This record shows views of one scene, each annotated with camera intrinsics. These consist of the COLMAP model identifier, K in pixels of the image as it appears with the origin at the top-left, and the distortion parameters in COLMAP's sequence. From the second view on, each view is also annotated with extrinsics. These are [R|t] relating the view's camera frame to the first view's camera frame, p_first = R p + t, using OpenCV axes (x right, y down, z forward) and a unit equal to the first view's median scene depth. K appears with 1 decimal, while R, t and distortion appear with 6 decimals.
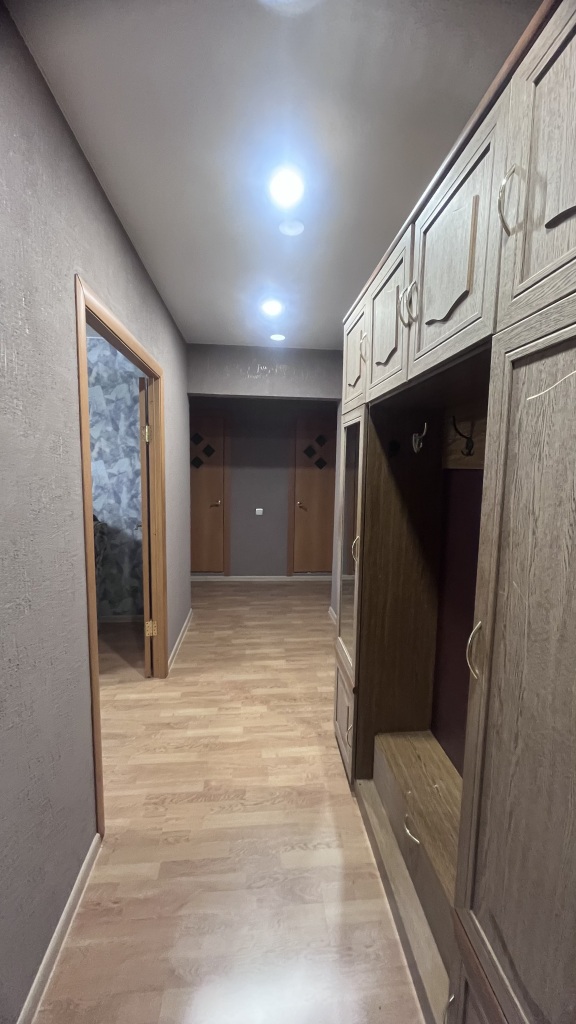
lens RADIAL K [[416.1, 0, 288.4], [0, 416.1, 510.2], [0, 0, 1]] dist [-0.001829, -0.000294]
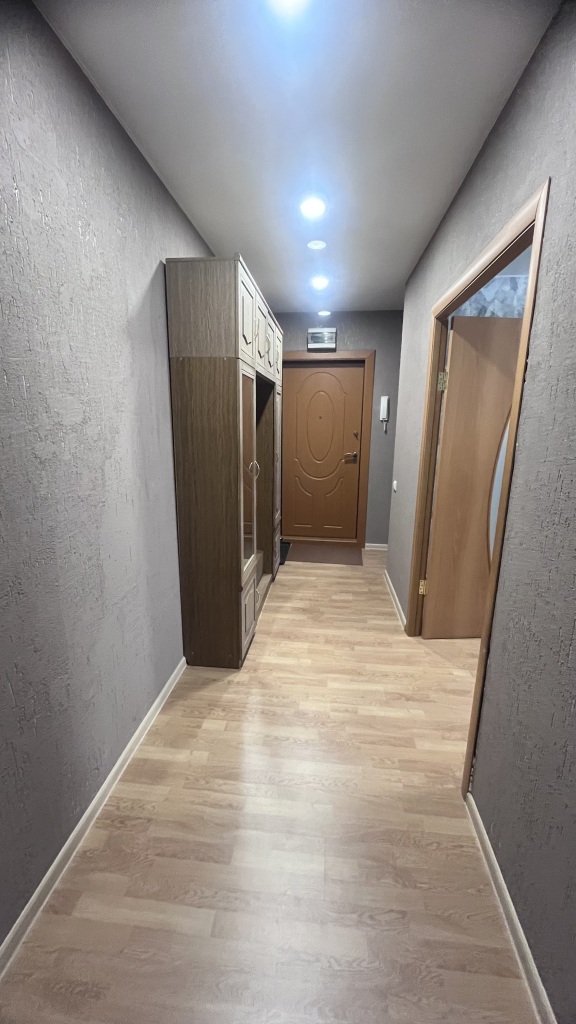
lens RADIAL K [[416.1, 0, 284.3], [0, 416.1, 515.1], [0, 0, 1]] dist [-0.001829, -0.000294]
pose [[-0.980296, -0.070596, 0.184491, -0.167563], [-0.006197, 0.944489, 0.328486, -0.185686], [-0.197439, 0.320870, -0.926315, 1.855112]]
